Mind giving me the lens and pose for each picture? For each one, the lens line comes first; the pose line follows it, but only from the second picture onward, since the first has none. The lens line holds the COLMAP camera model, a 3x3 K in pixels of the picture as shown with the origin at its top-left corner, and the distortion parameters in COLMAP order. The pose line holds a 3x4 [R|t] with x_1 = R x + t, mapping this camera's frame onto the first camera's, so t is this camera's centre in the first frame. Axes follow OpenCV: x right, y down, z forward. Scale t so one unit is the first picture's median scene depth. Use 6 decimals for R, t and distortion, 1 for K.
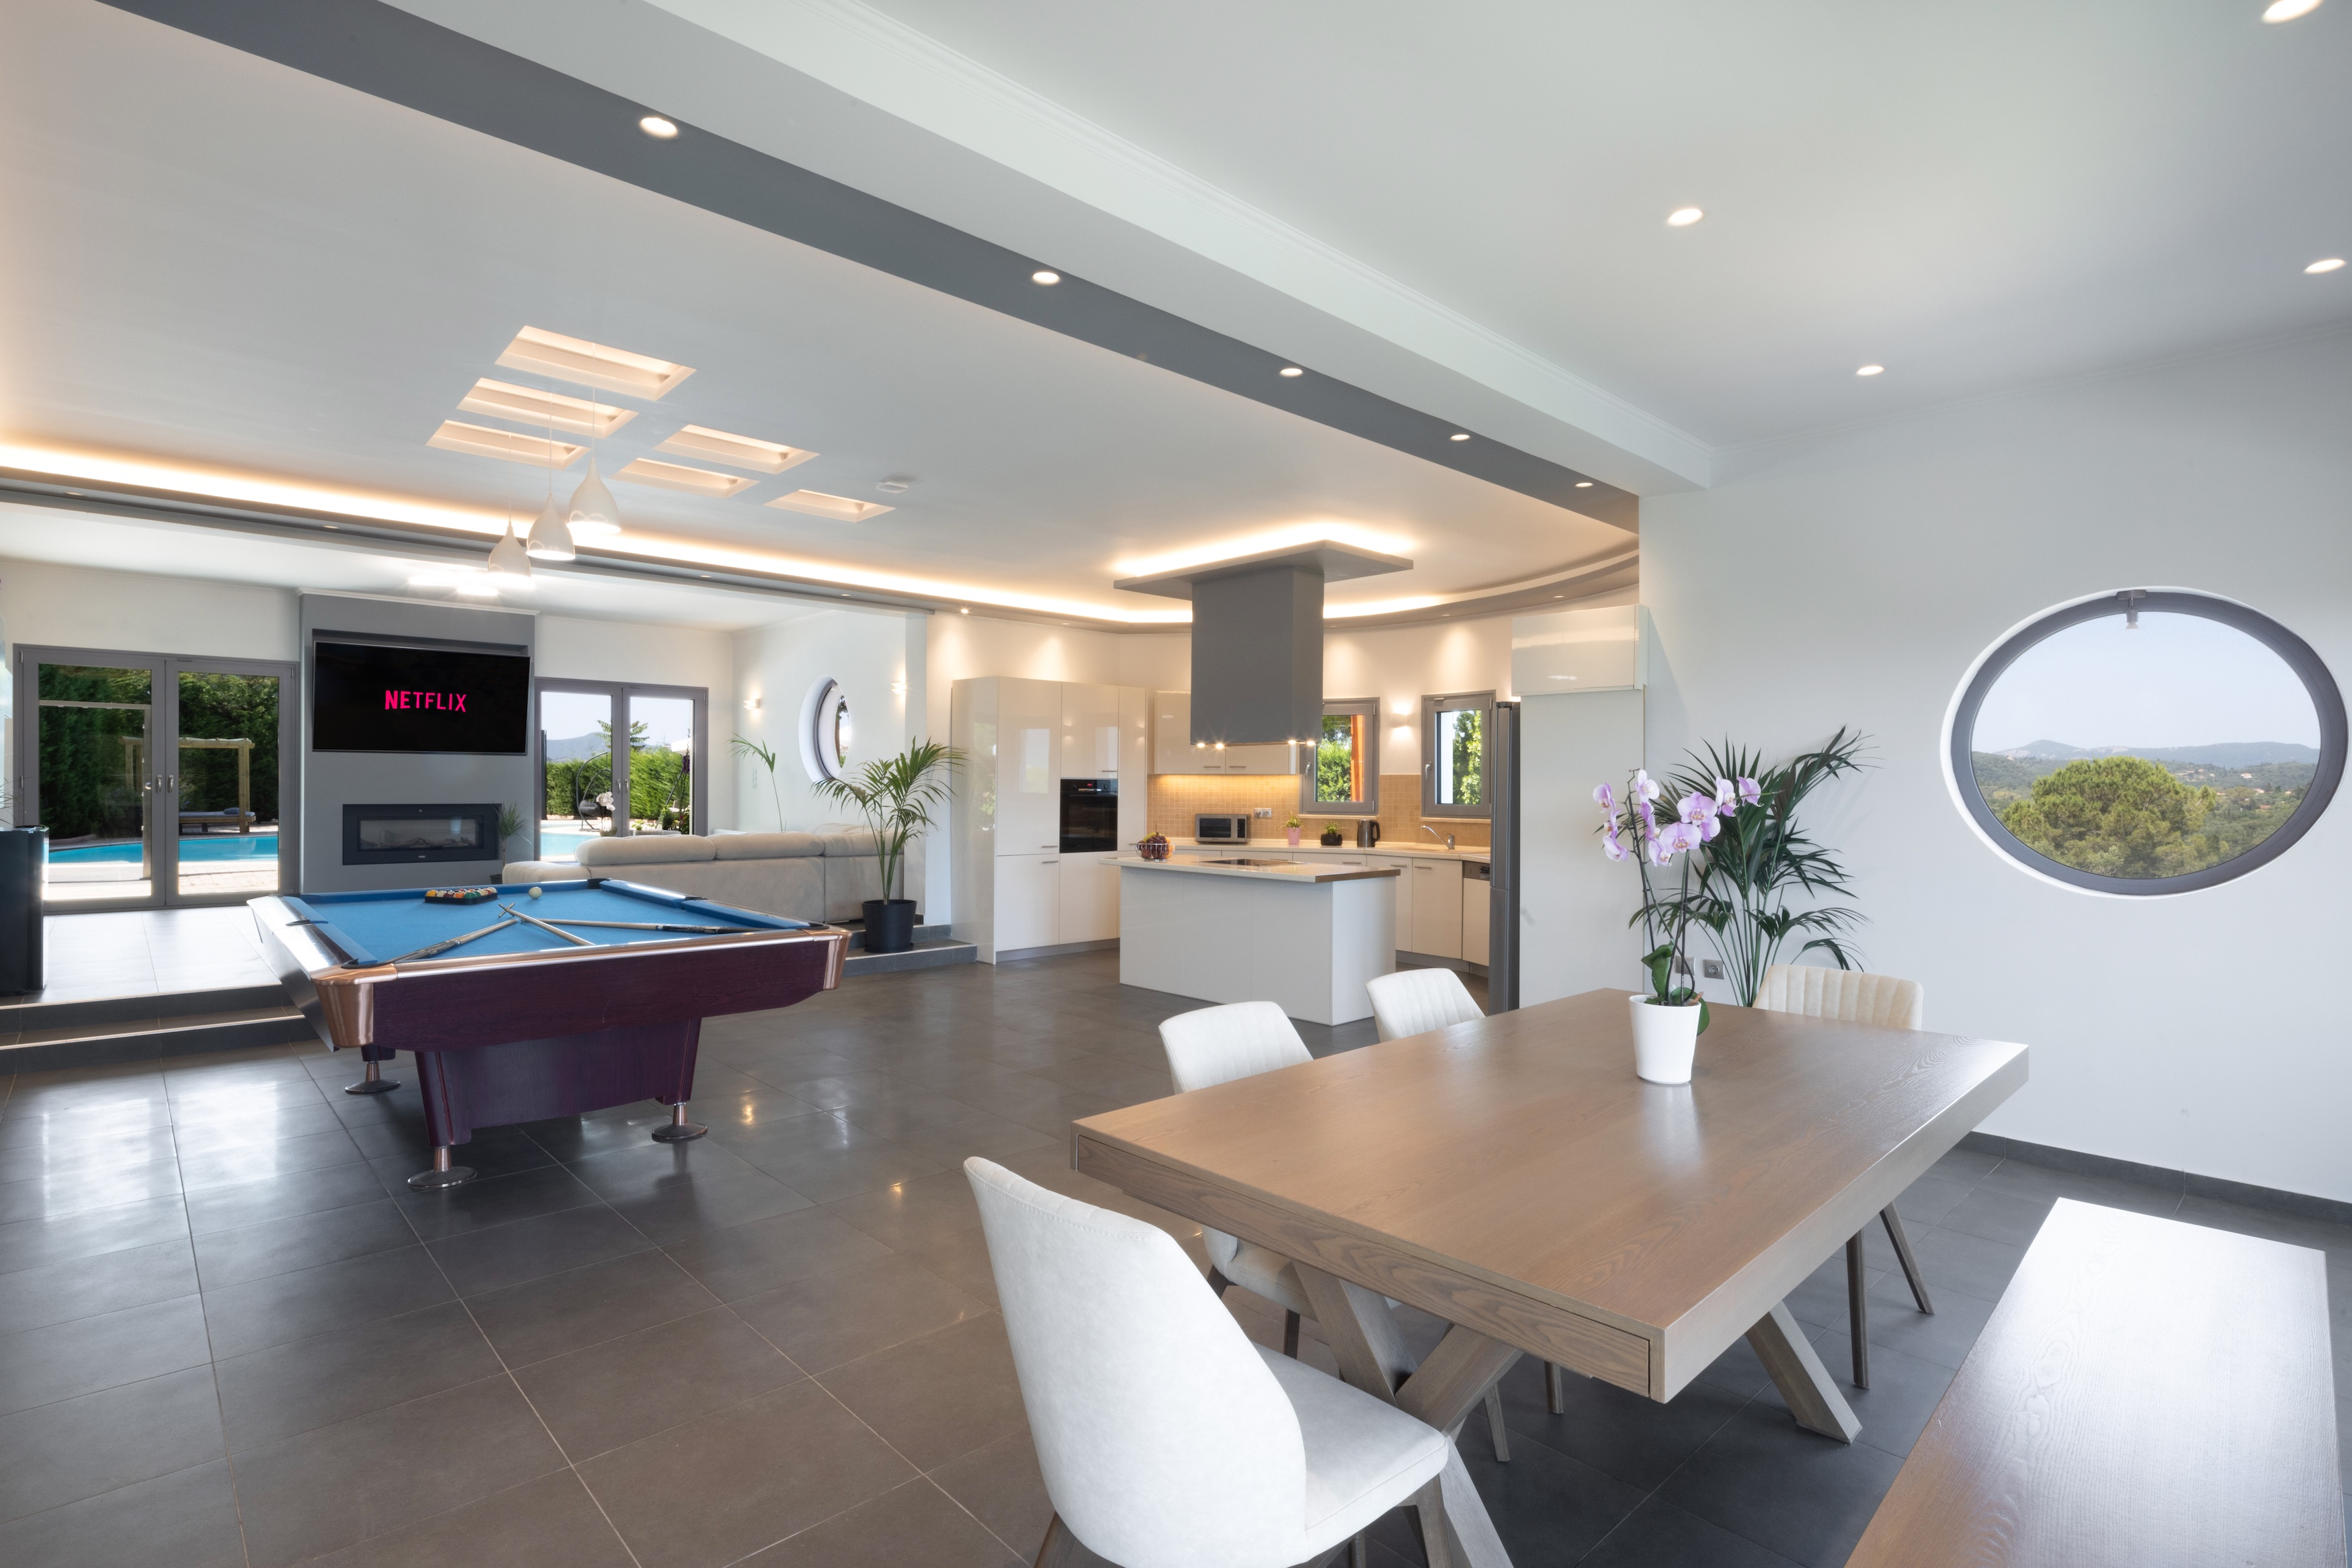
lens RADIAL K [[1143.0, 0, 1179.4], [0, 1143.0, 796.6], [0, 0, 1]] dist [0.009502, -0.007570]
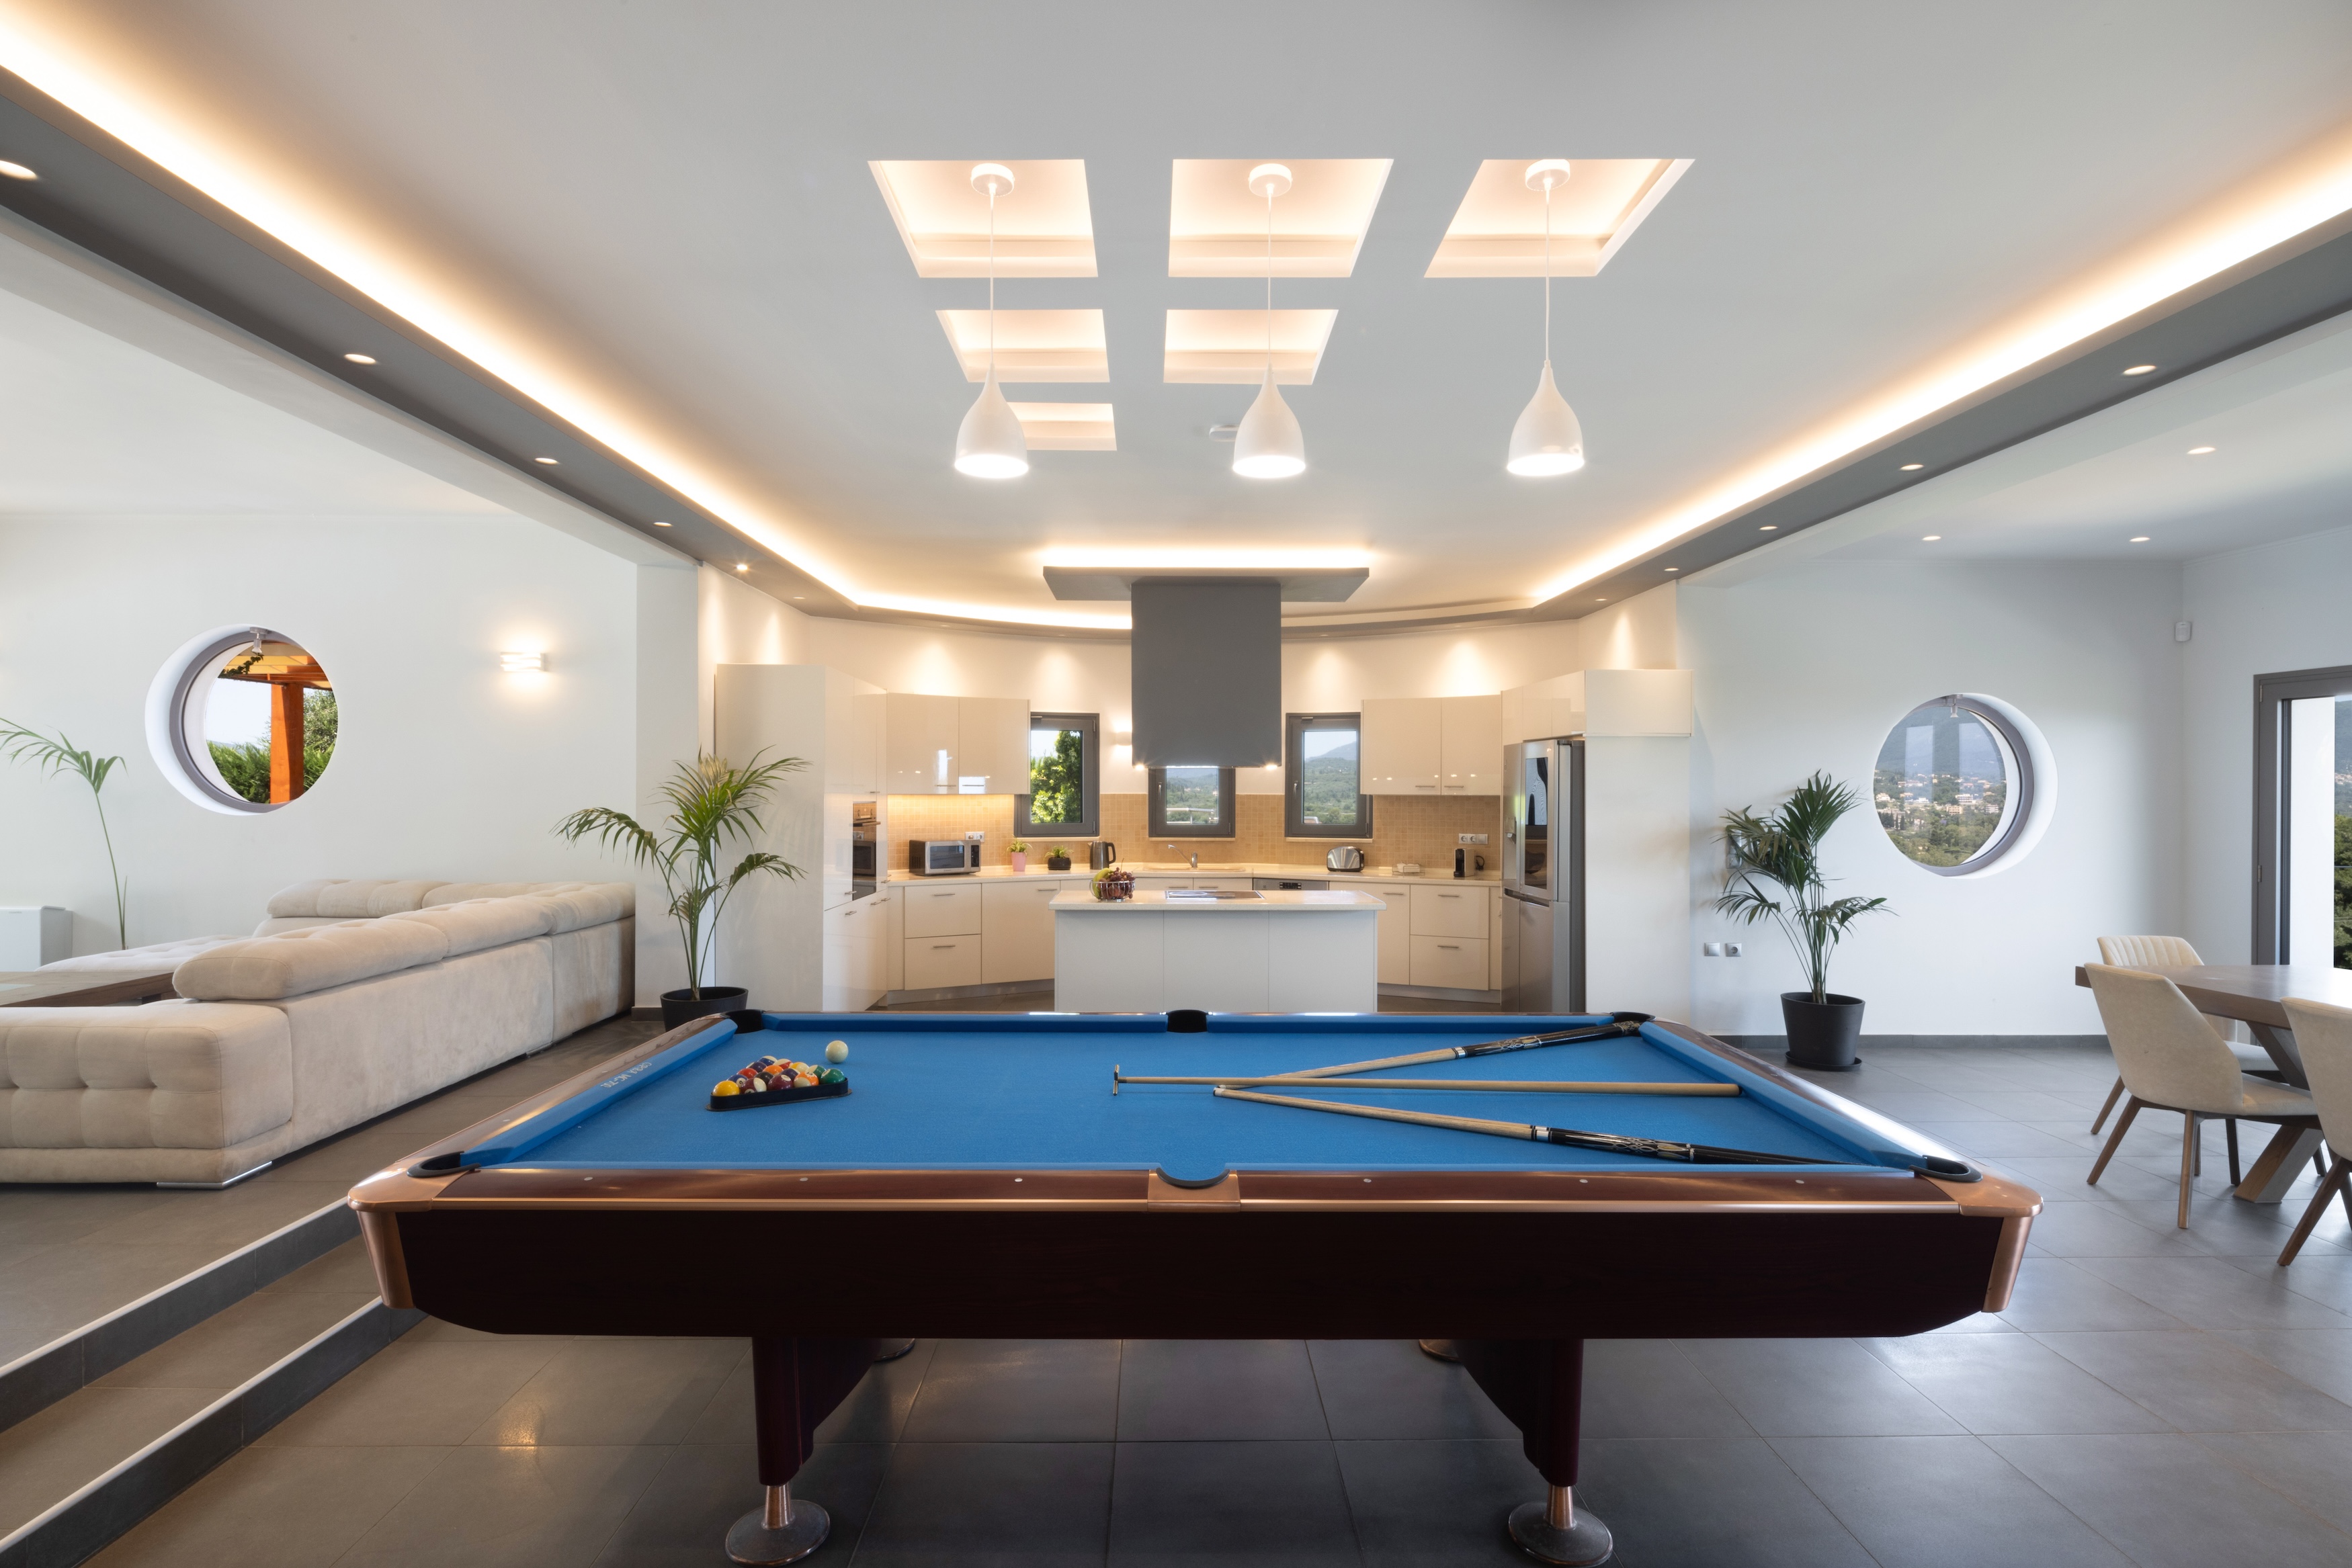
lens RADIAL K [[1143.0, 0, 1179.4], [0, 1143.0, 796.6], [0, 0, 1]] dist [0.009502, -0.007570]
pose [[0.676301, -0.008408, 0.736577, -0.451022], [0.009934, 0.999948, 0.002293, -0.016820], [-0.736558, 0.005766, 0.676350, 0.279860]]
